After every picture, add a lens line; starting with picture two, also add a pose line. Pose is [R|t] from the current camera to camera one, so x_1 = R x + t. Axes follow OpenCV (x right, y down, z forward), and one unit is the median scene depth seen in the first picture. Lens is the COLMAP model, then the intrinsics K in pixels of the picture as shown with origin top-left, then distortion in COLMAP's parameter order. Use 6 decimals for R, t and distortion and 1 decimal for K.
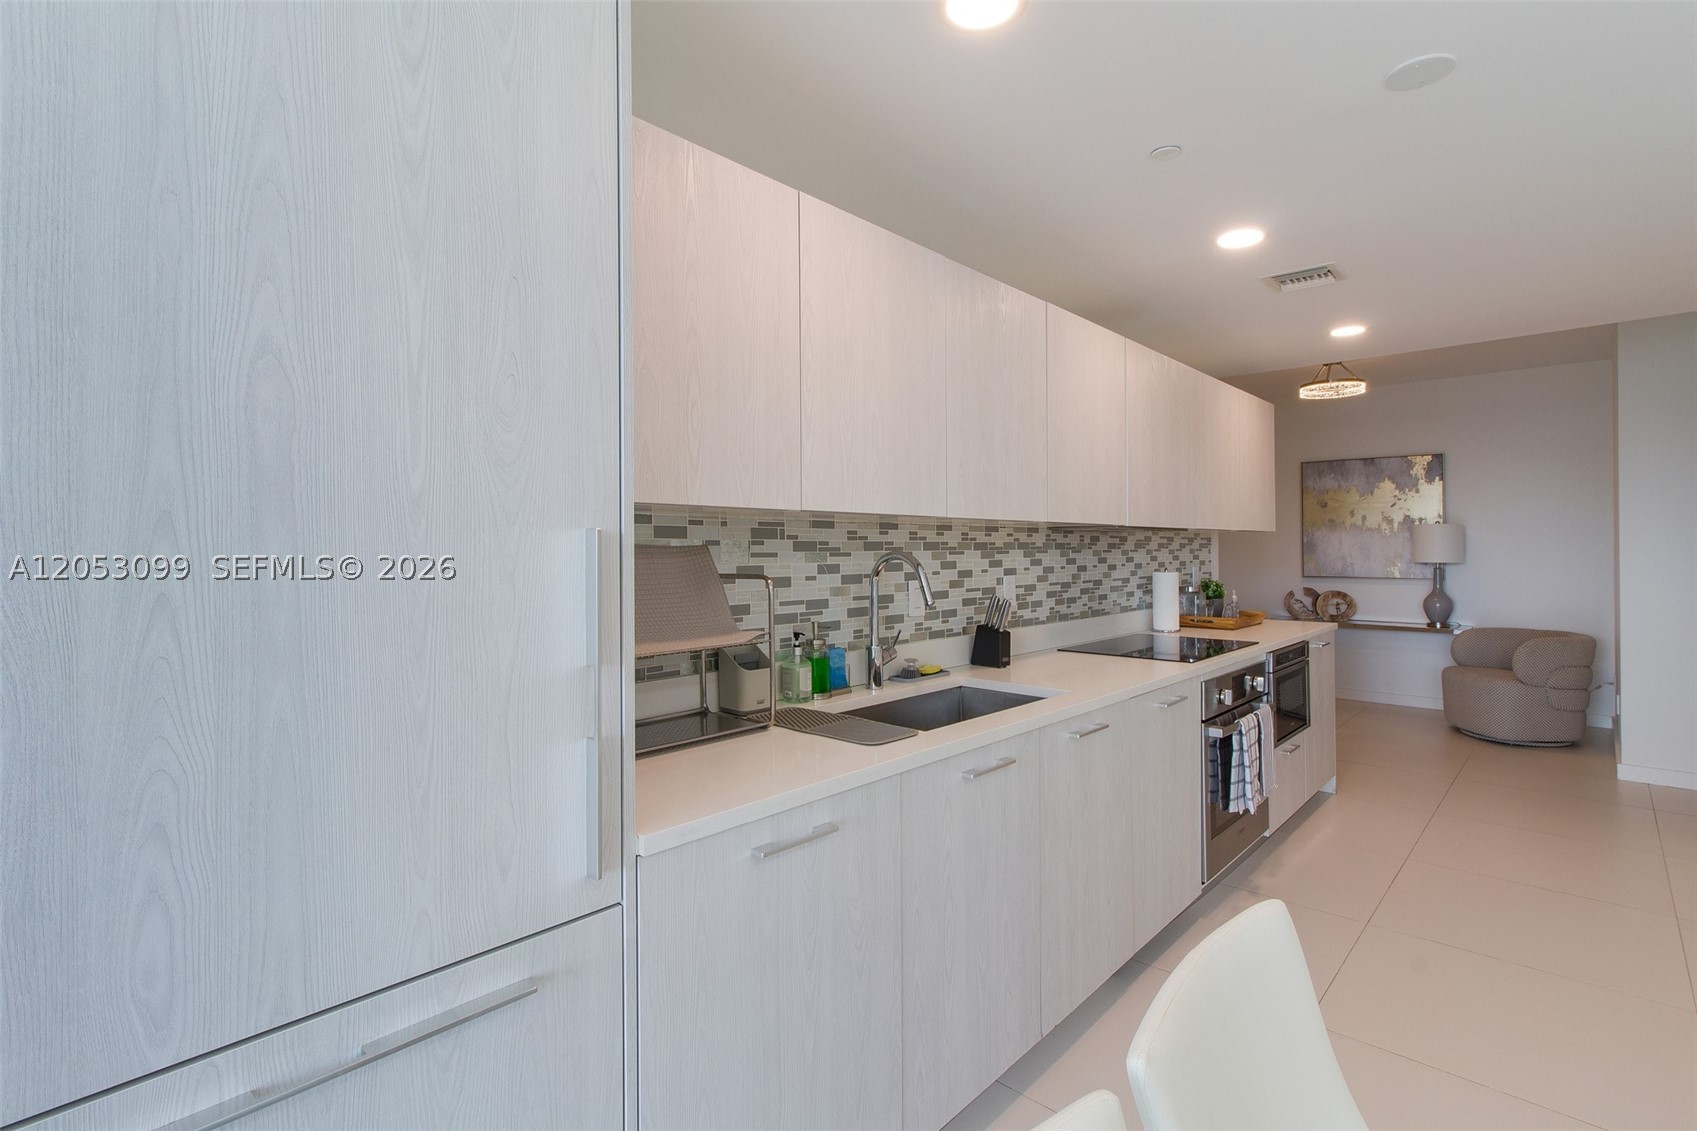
lens RADIAL K [[840.1, 0, 861.9], [0, 840.1, 538.8], [0, 0, 1]] dist [0.012670, 0.003492]
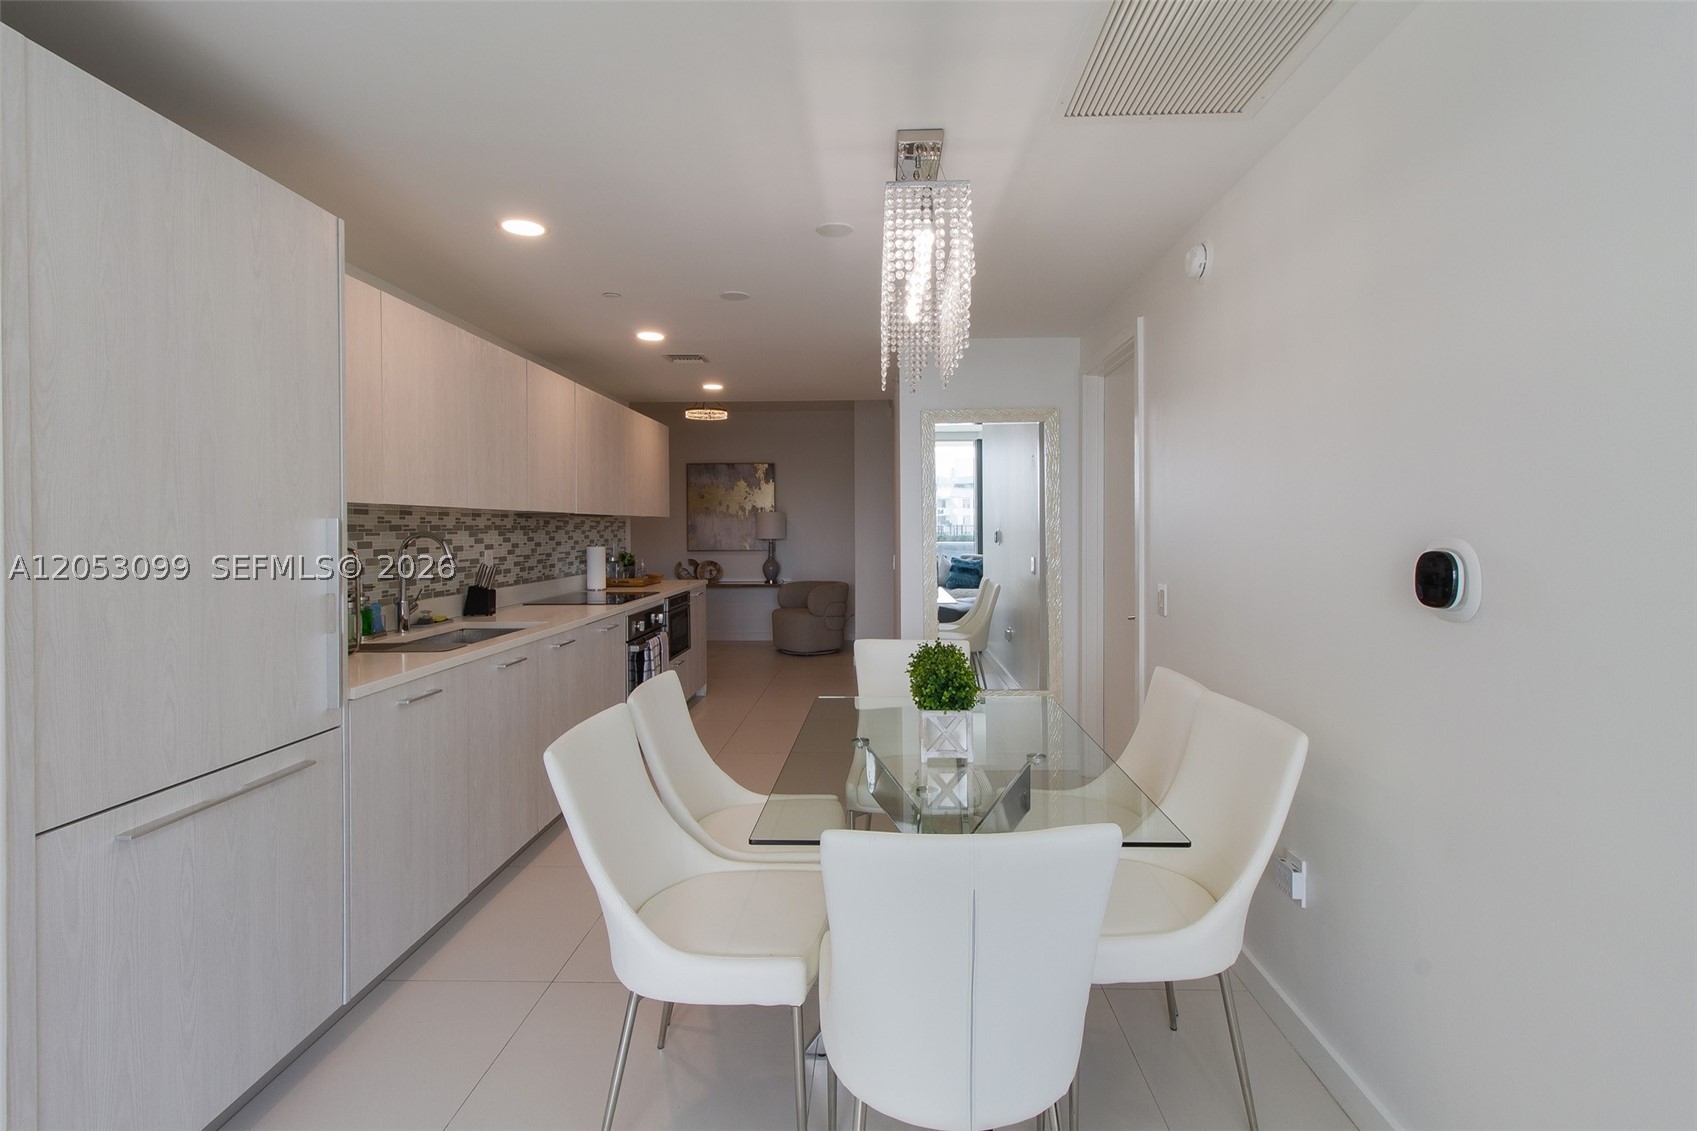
lens RADIAL K [[840.1, 0, 842.9], [0, 840.1, 534.0], [0, 0, 1]] dist [0.012670, 0.003492]
pose [[0.788668, -0.005882, 0.614791, -0.175520], [-0.004320, 0.999877, 0.015108, -0.003721], [-0.614804, -0.014571, 0.788546, -0.347858]]
